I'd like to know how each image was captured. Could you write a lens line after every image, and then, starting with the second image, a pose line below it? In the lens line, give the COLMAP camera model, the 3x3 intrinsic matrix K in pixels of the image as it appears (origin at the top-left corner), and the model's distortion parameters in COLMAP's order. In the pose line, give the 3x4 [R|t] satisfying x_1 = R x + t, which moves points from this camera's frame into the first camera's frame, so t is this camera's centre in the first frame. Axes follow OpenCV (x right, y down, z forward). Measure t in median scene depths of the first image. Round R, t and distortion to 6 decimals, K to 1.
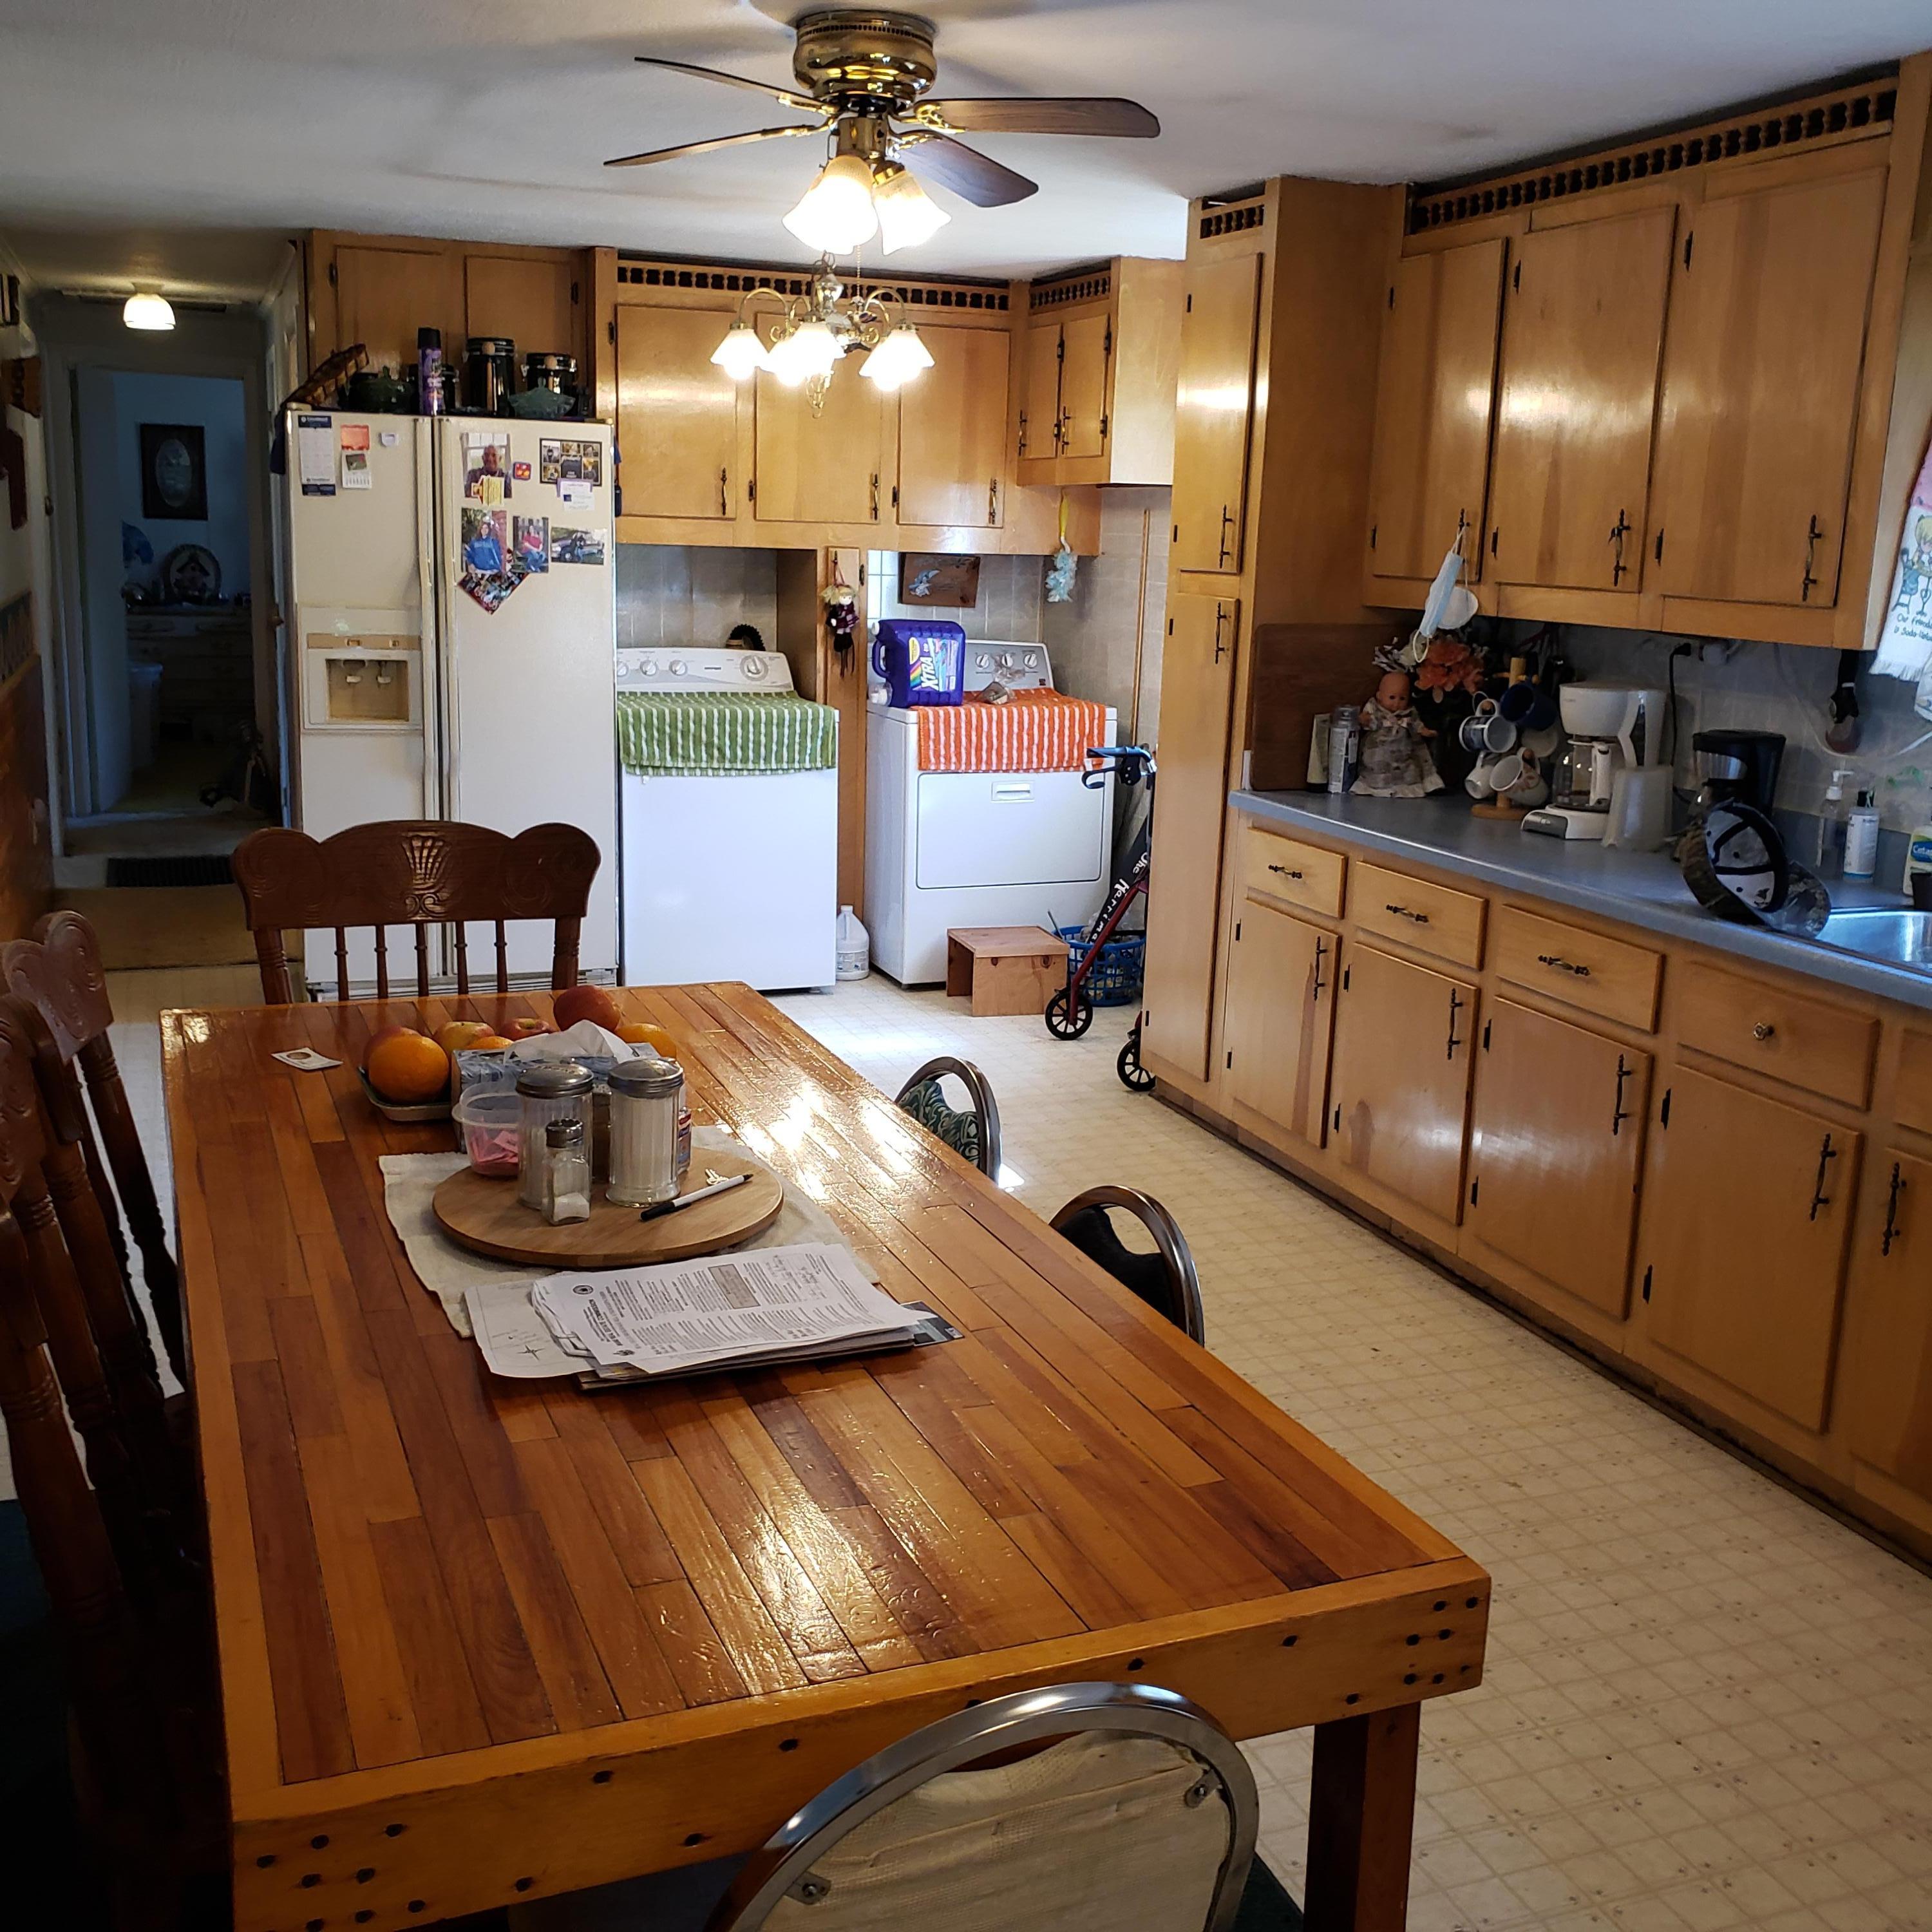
lens RADIAL K [[2010.3, 0, 970.8], [0, 2010.3, 956.9], [0, 0, 1]] dist [-0.000448, 0.000000]
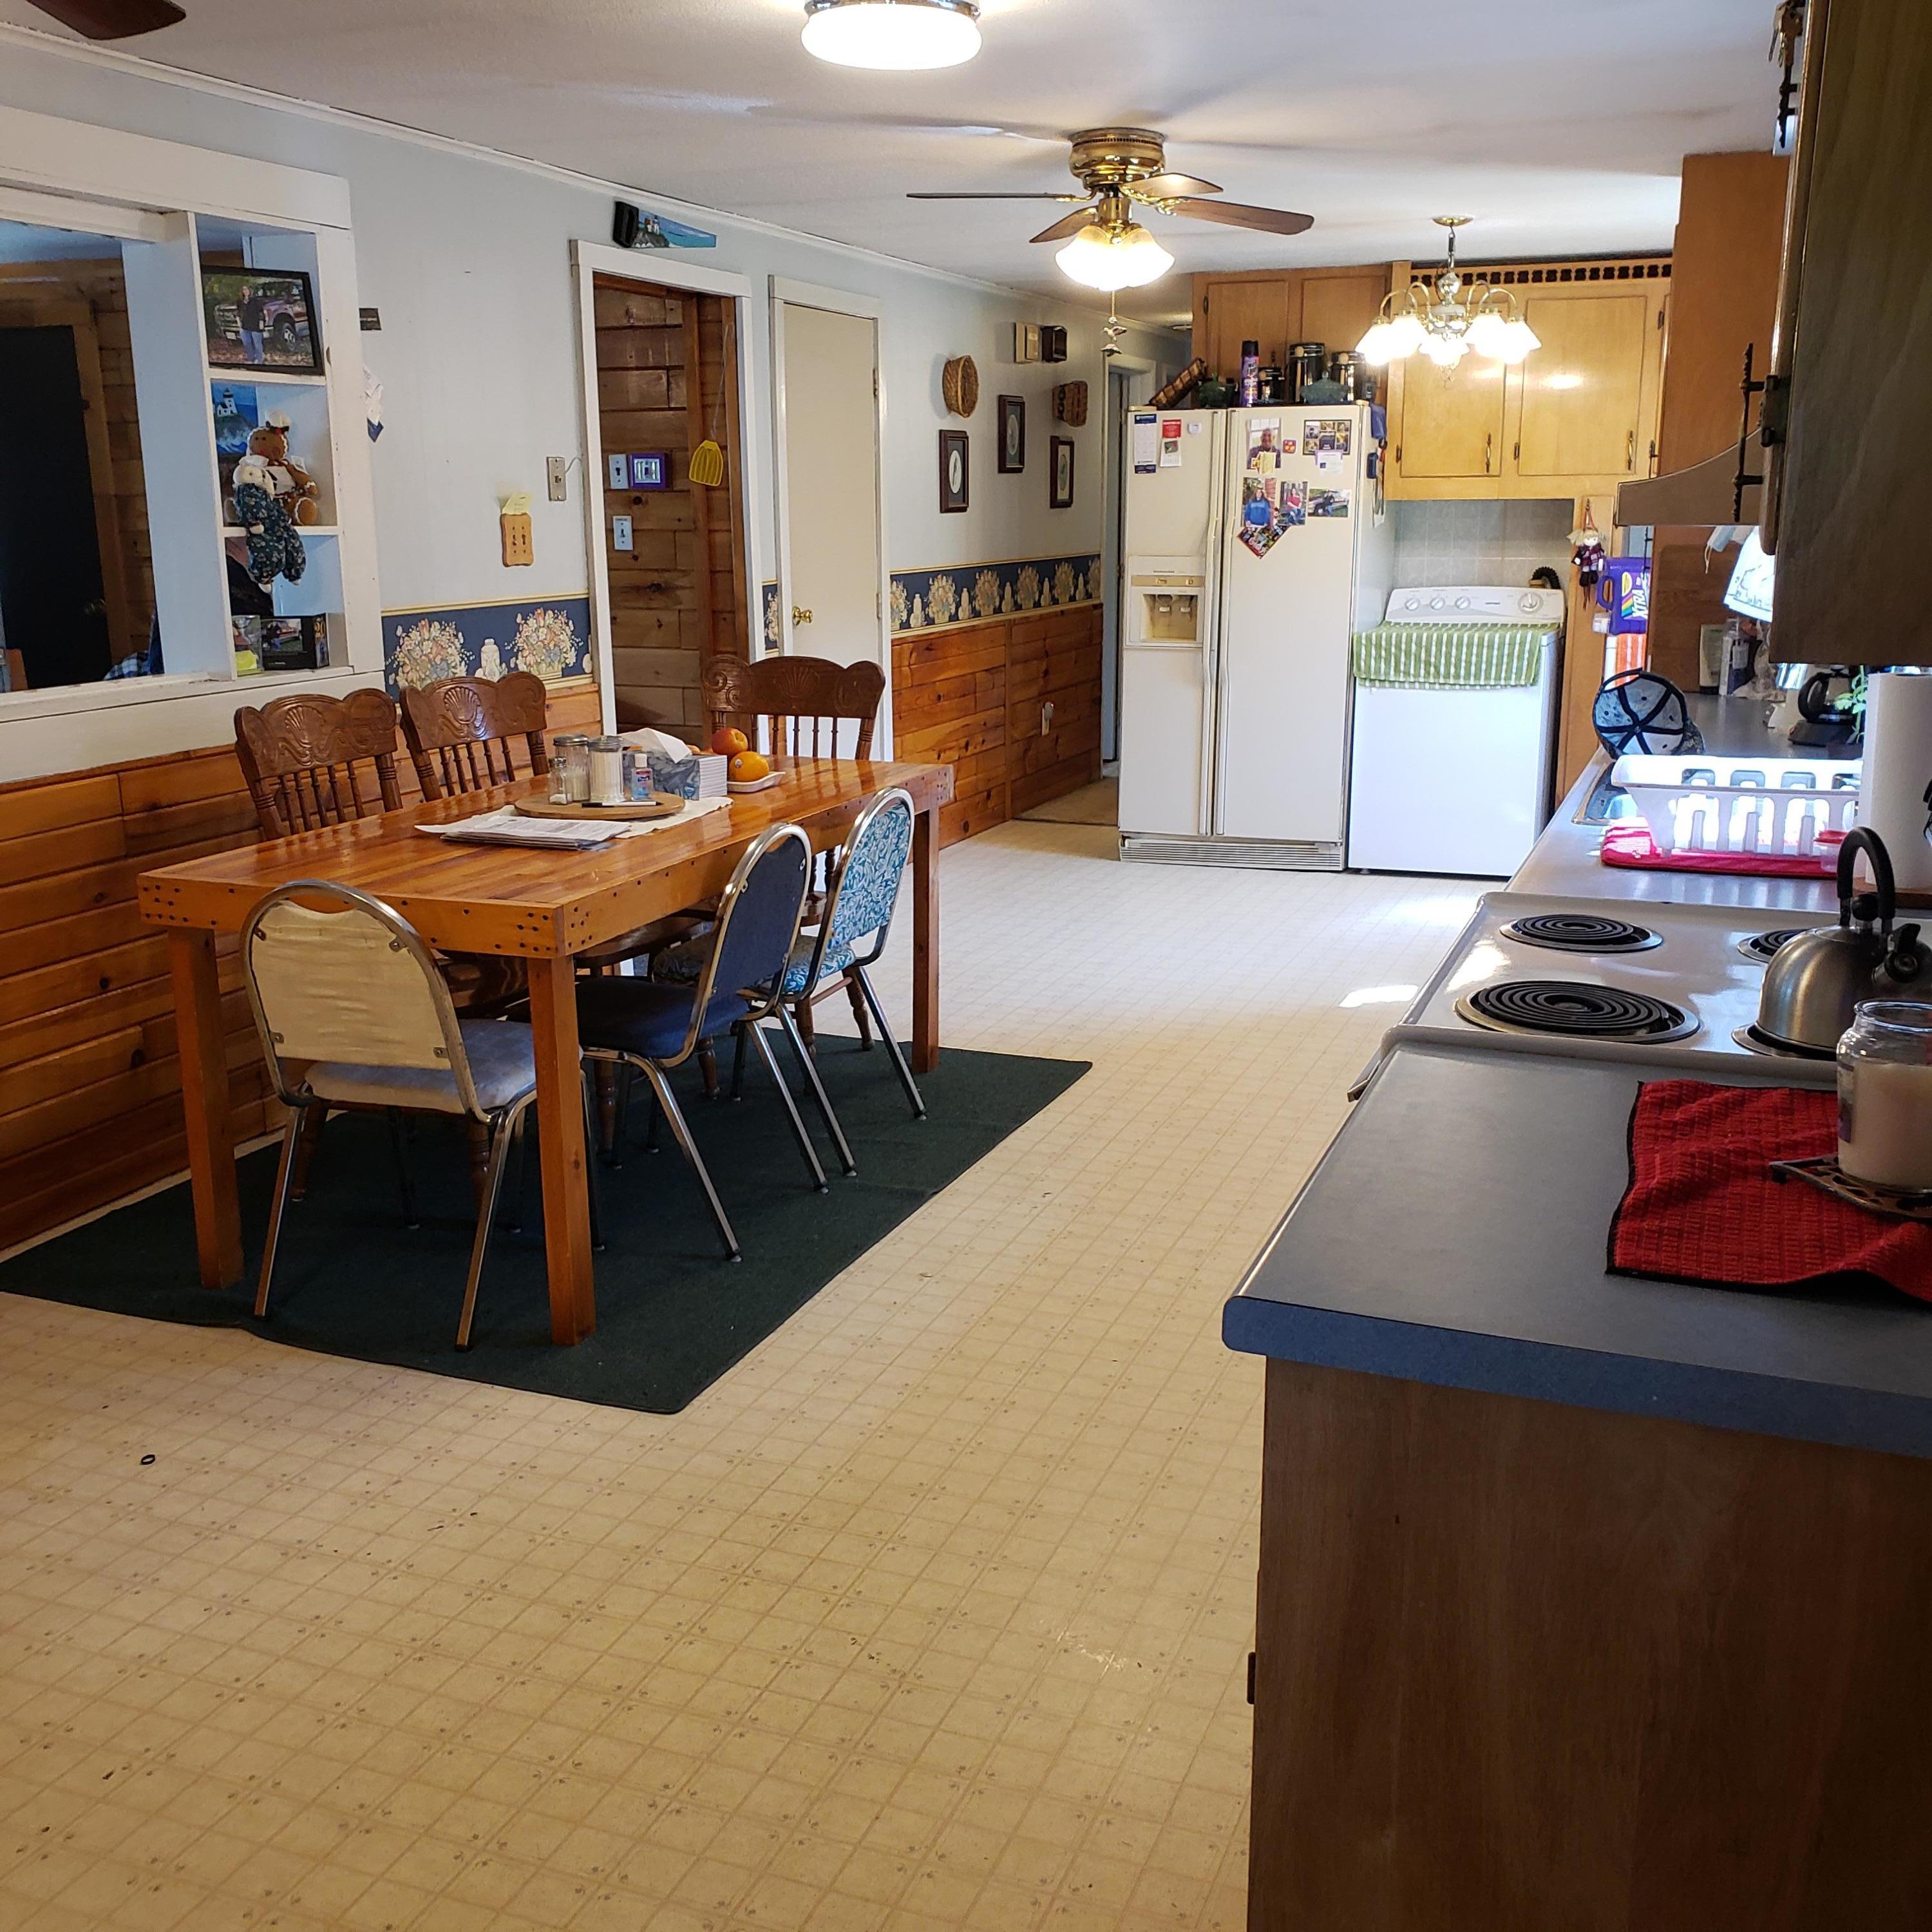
lens RADIAL K [[2010.3, 0, 954.5], [0, 2010.3, 973.8], [0, 0, 1]] dist [-0.000448, 0.000000]
pose [[0.754551, 0.111793, -0.646650, 0.483283], [-0.099819, 0.993469, 0.055276, 0.044980], [0.648606, 0.022840, 0.760782, -0.115280]]
